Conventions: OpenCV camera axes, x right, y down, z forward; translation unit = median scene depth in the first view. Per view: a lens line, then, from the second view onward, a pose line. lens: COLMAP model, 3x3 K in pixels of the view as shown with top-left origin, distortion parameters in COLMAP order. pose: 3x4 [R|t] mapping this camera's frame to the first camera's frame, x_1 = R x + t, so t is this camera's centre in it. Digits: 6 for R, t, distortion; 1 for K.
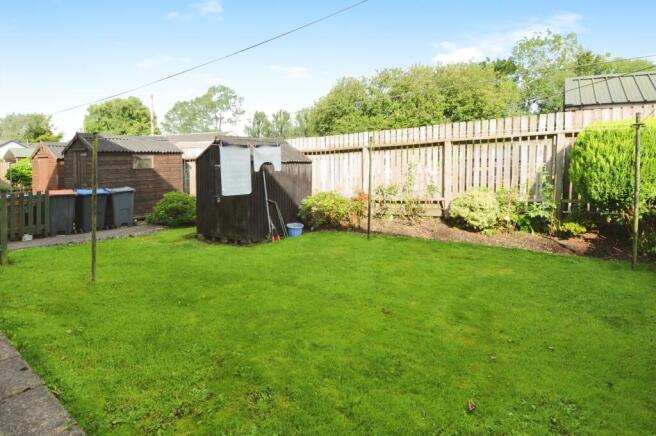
lens RADIAL K [[355.7, 0, 328.0], [0, 355.7, 218.0], [0, 0, 1]] dist [-0.001522, -0.001492]
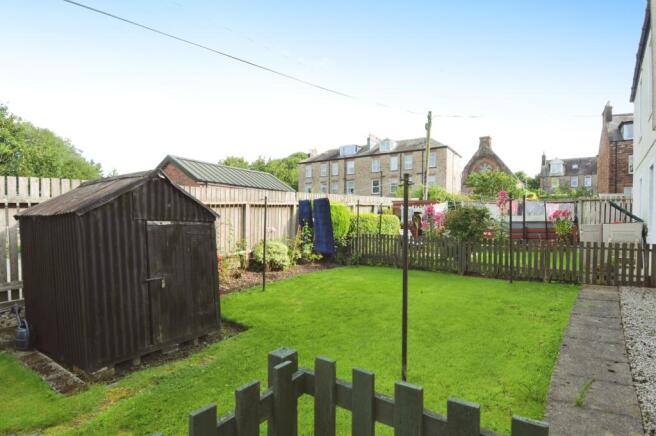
lens RADIAL K [[355.7, 0, 328.0], [0, 355.7, 218.0], [0, 0, 1]] dist [-0.001522, -0.001492]
pose [[-0.027510, 0.033946, 0.999045, -0.876969], [0.182818, 0.982738, -0.028358, -0.085969], [-0.982762, 0.181863, -0.033242, 0.780135]]
